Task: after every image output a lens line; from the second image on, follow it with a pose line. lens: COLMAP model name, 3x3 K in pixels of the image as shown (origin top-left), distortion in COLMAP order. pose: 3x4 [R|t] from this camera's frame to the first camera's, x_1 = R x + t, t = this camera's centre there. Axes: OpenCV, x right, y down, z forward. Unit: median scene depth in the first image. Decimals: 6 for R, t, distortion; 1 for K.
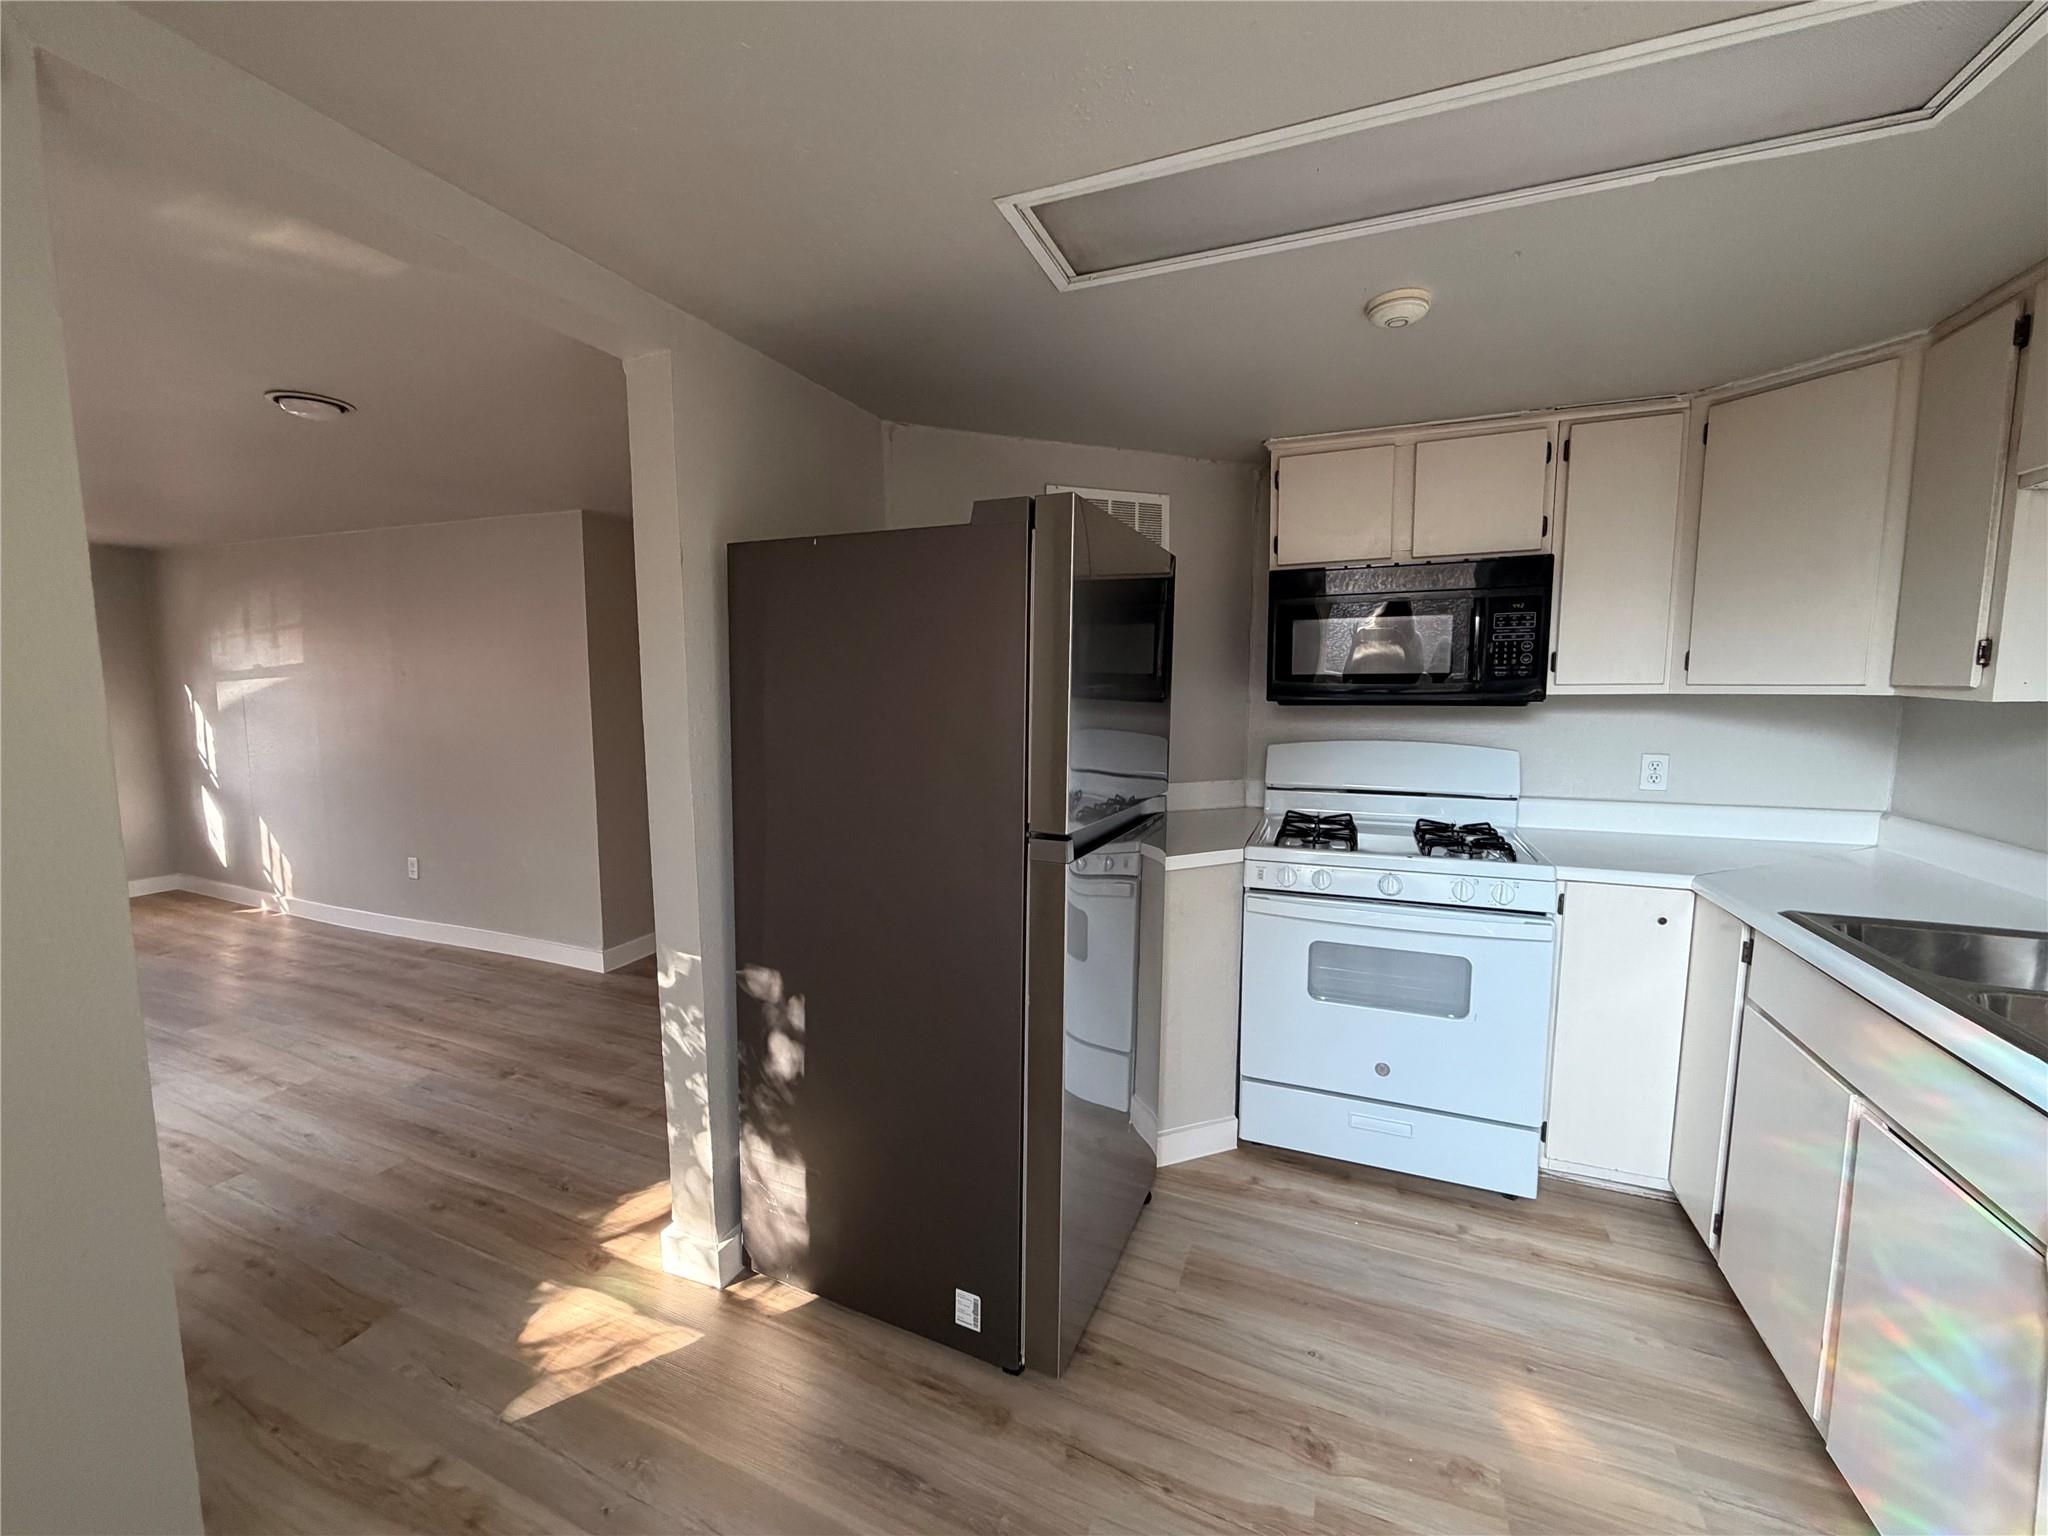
lens RADIAL K [[818.8, 0, 1015.0], [0, 818.8, 766.8], [0, 0, 1]] dist [0.001990, -0.000722]
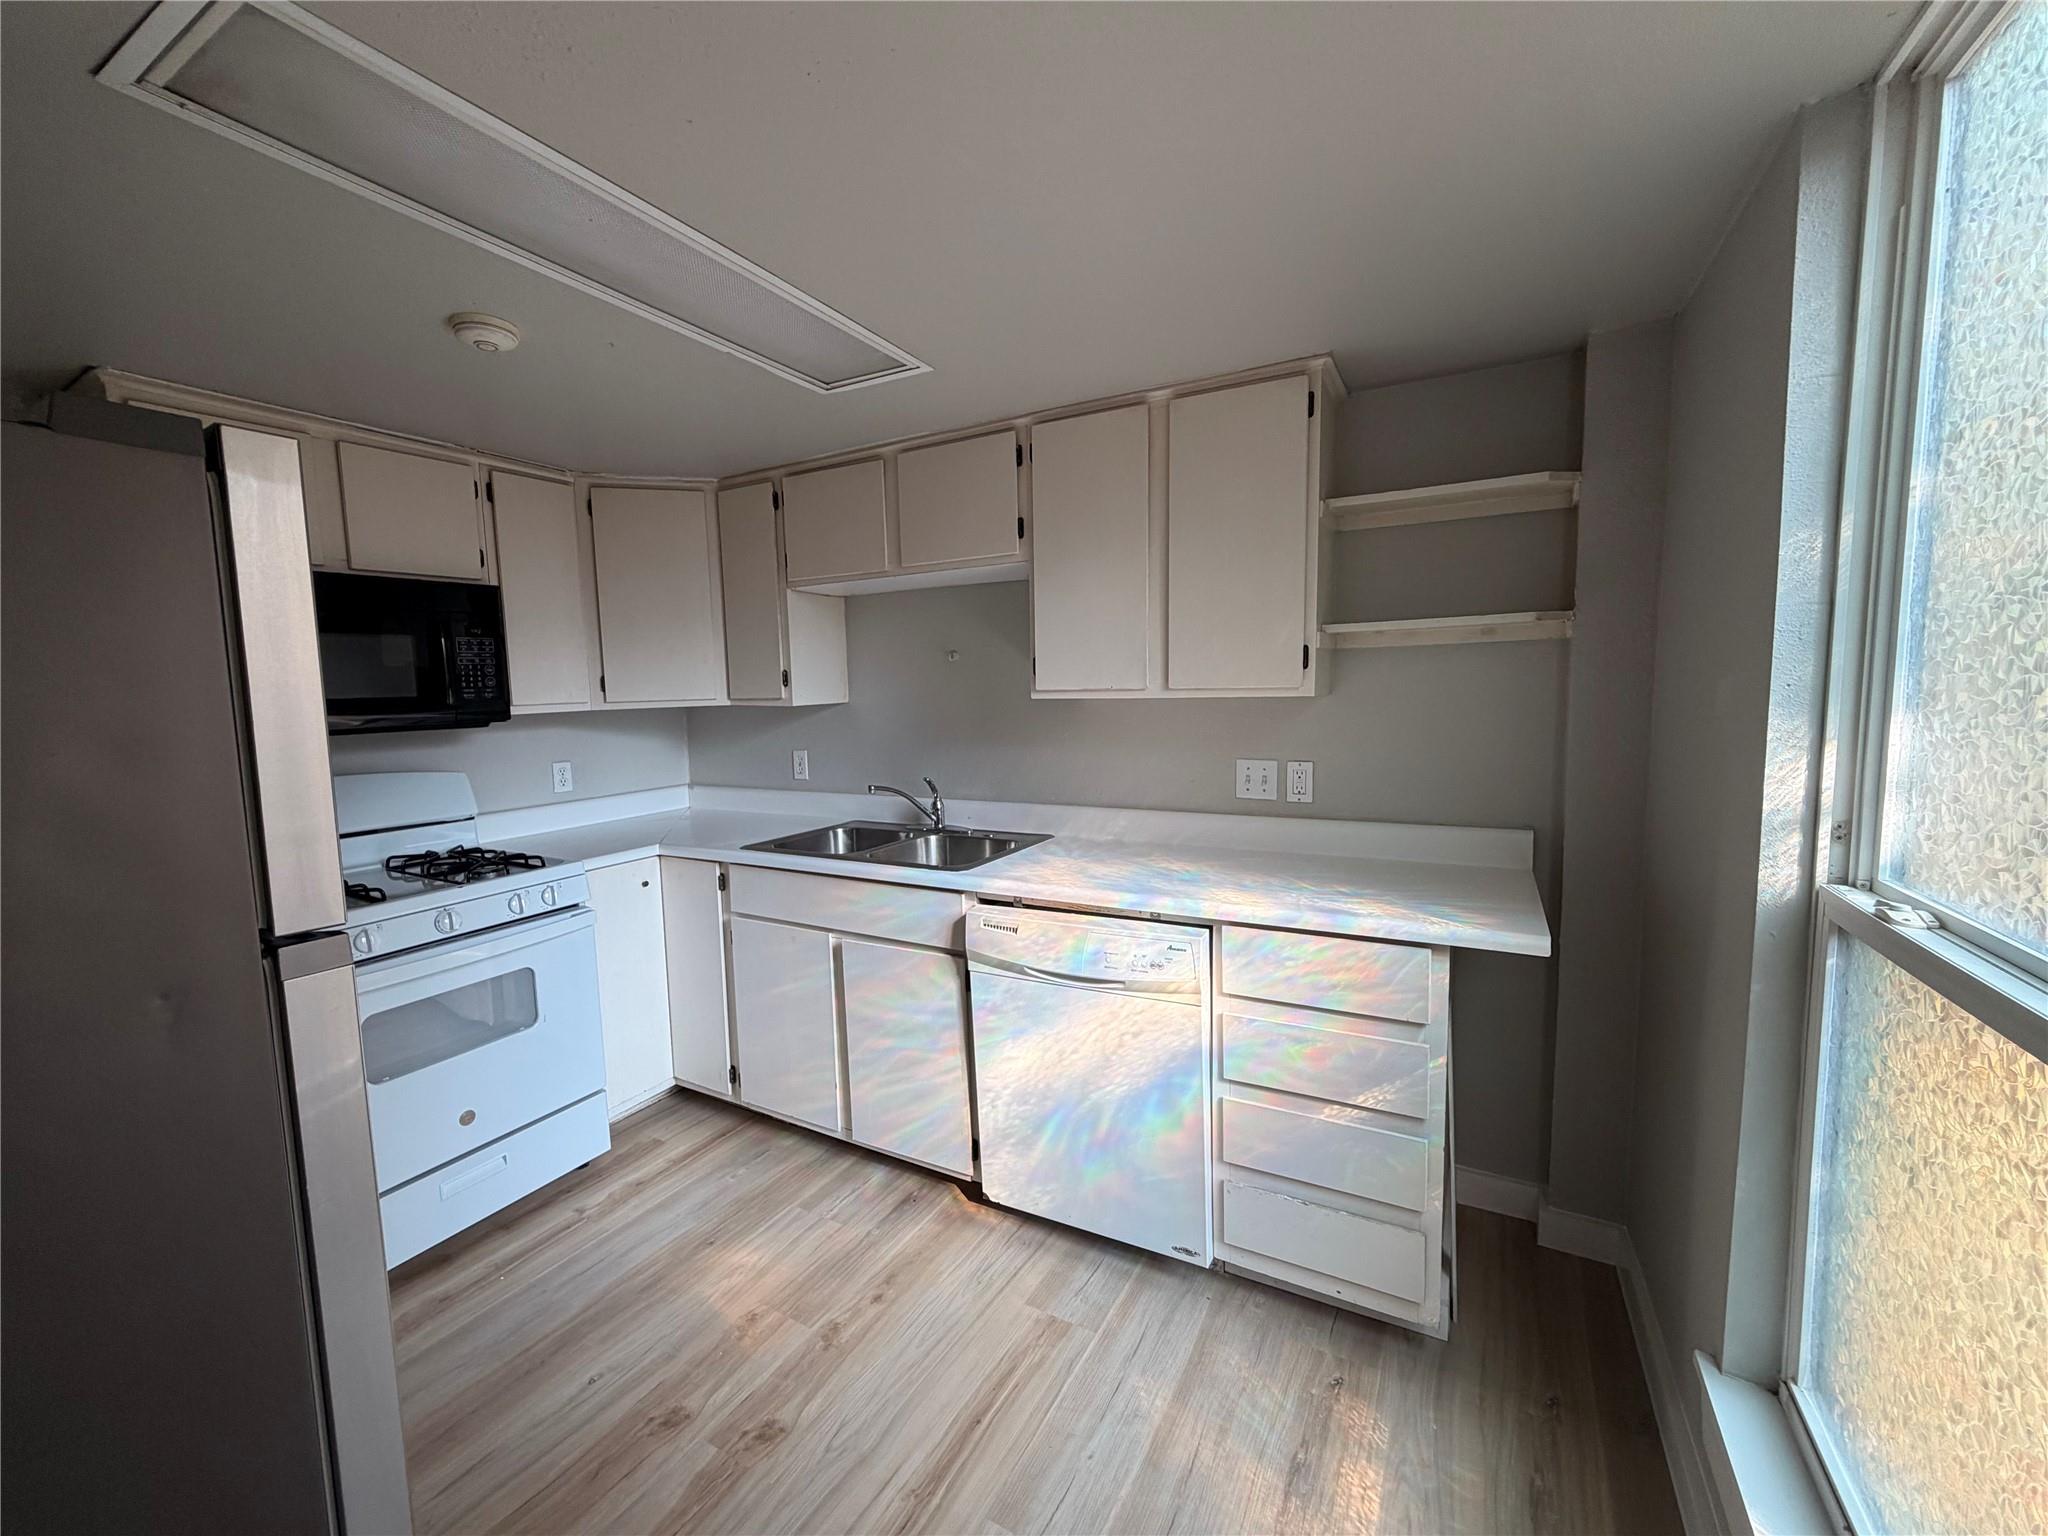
lens RADIAL K [[818.8, 0, 1018.7], [0, 818.8, 765.7], [0, 0, 1]] dist [0.001990, -0.000722]
pose [[0.118212, -0.097125, 0.988227, -0.357722], [0.131577, 0.987962, 0.081359, -0.021546], [-0.984232, 0.120410, 0.129569, 0.206960]]
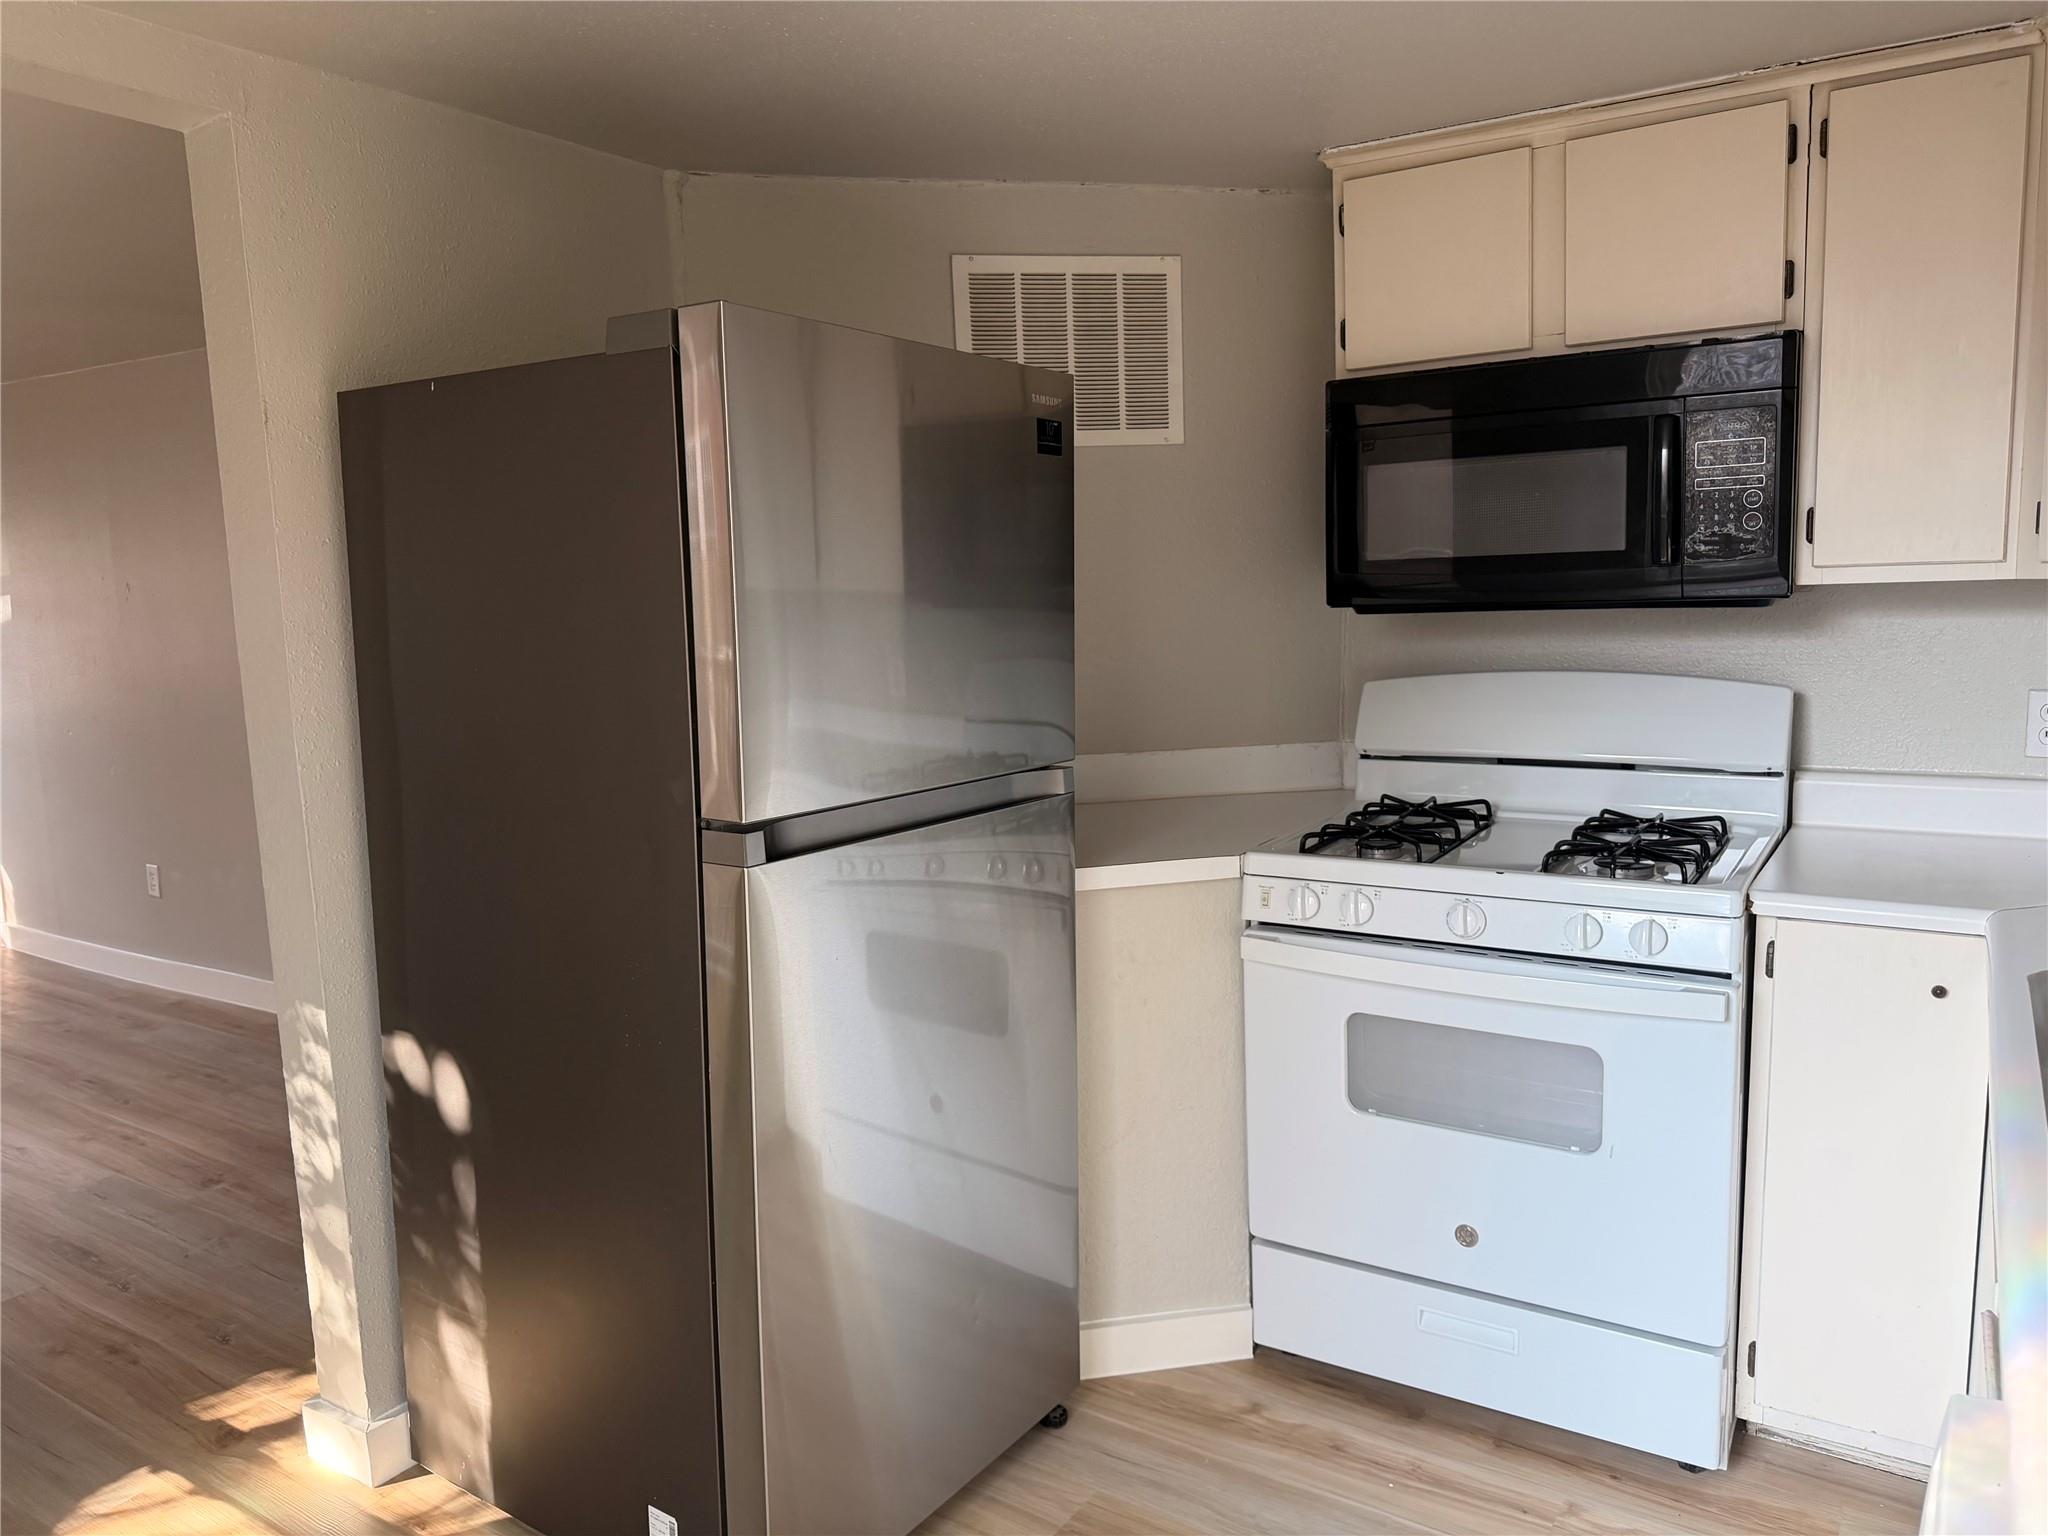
lens RADIAL K [[1457.4, 0, 1021.1], [0, 1457.4, 768.8], [0, 0, 1]] dist [0.022127, -0.027073]
pose [[0.984007, -0.000748, -0.178126, 0.317587], [0.006213, 0.999527, 0.030126, 0.003134], [0.178019, -0.030751, 0.983546, -0.071110]]
